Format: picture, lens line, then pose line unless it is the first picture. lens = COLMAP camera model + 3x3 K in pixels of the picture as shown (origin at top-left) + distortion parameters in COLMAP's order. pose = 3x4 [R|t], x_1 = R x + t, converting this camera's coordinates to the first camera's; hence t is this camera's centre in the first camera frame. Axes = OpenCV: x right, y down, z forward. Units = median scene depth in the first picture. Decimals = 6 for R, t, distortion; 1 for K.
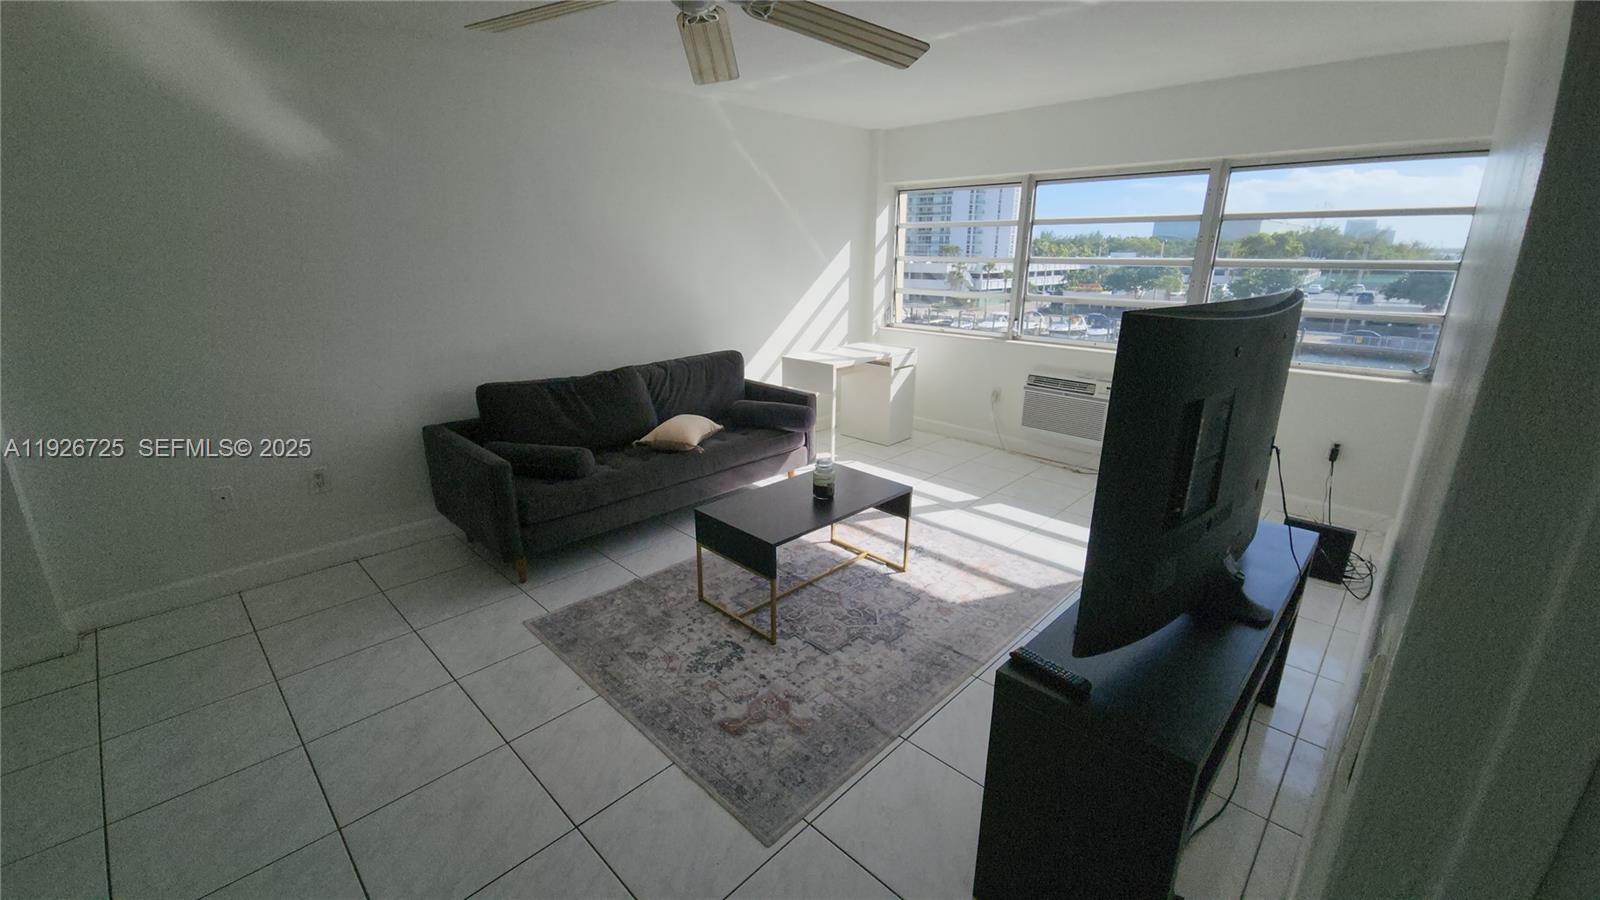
lens RADIAL K [[651.7, 0, 800.4], [0, 651.7, 452.1], [0, 0, 1]] dist [0.010704, -0.004651]
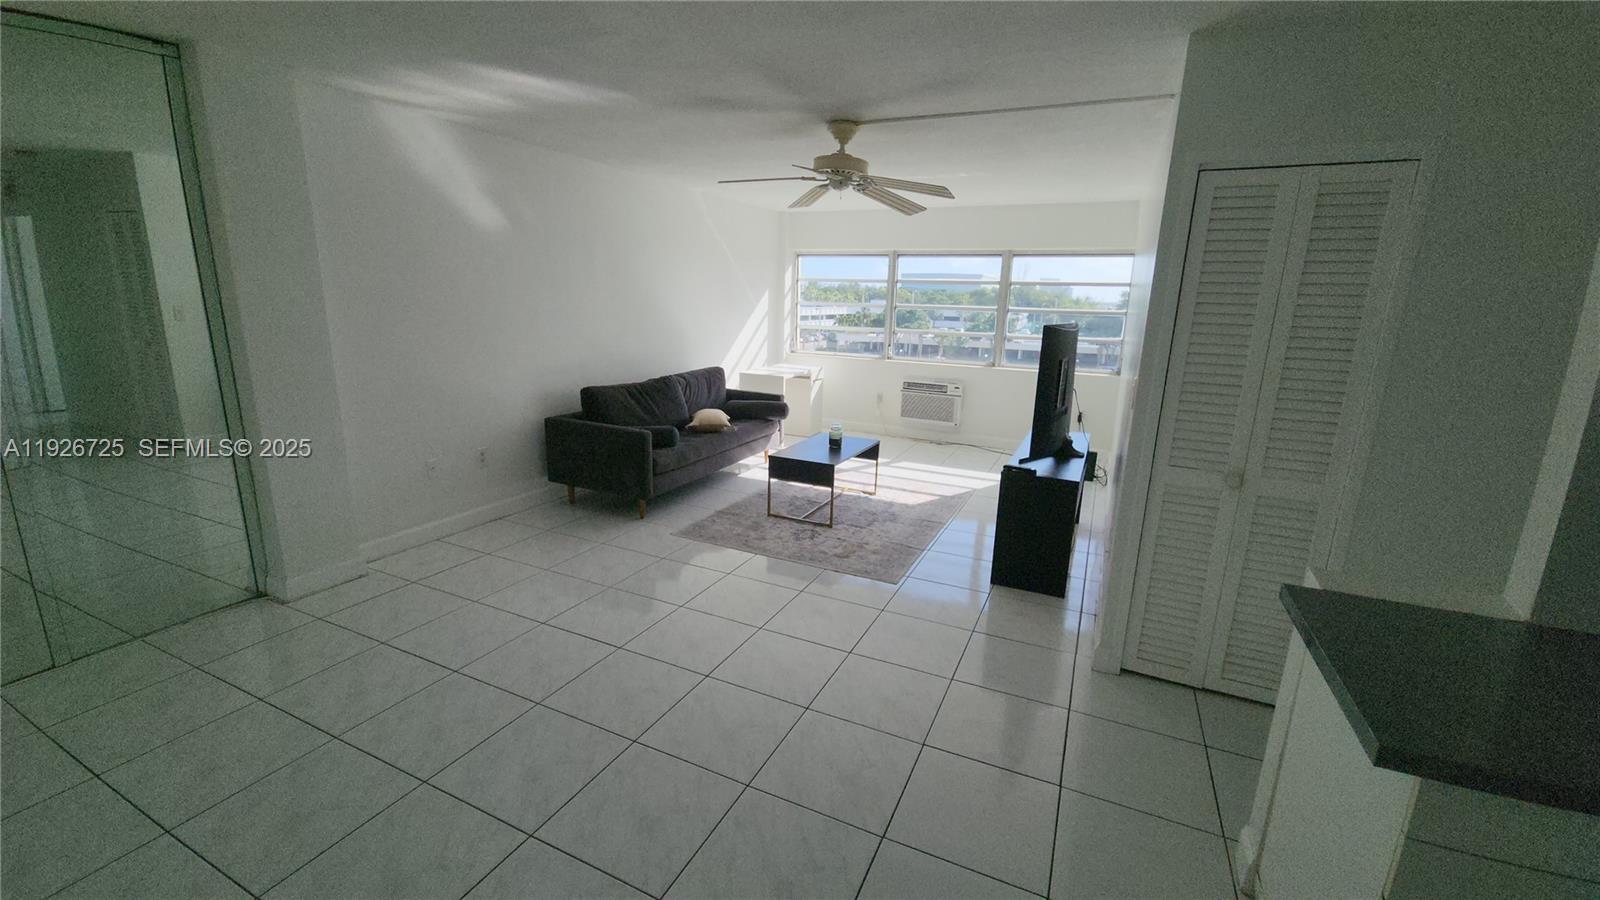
lens RADIAL K [[651.7, 0, 800.4], [0, 651.7, 452.1], [0, 0, 1]] dist [0.010704, -0.004651]
pose [[0.947074, -0.054498, 0.316355, -0.481009], [0.073876, 0.996034, -0.049578, 0.132938], [-0.312399, 0.070325, 0.947344, -0.442054]]
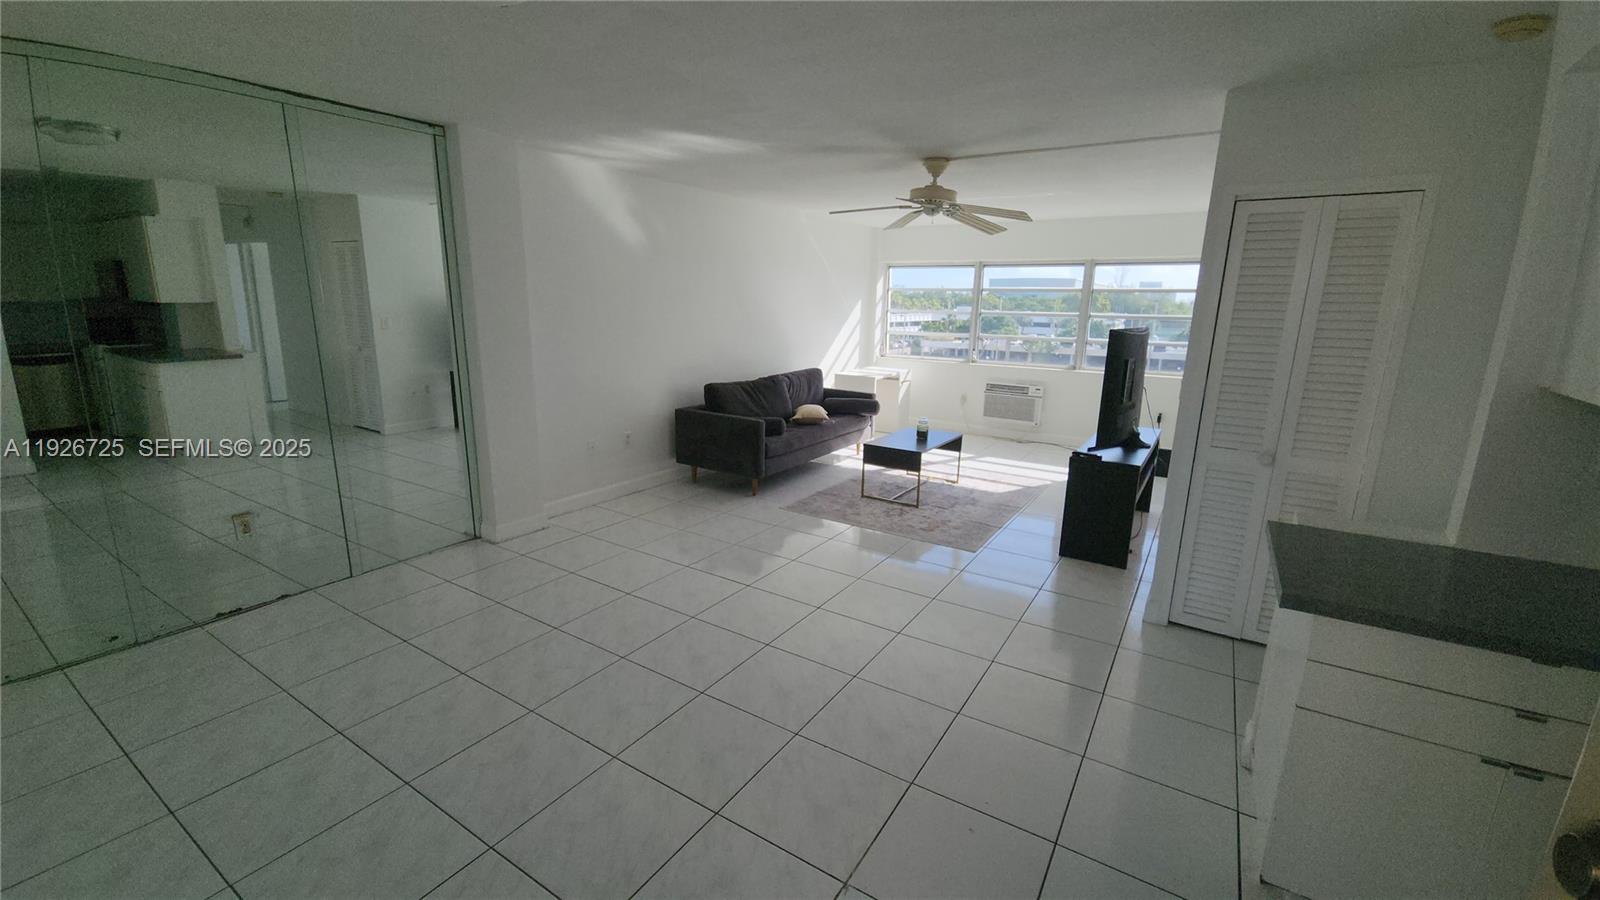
lens RADIAL K [[648.7, 0, 804.1], [0, 648.7, 452.8], [0, 0, 1]] dist [0.008923, -0.000087]
pose [[0.978955, -0.032881, 0.201410, -0.563219], [0.046871, 0.996778, -0.065089, 0.181180], [-0.198621, 0.073160, 0.977342, -0.614359]]
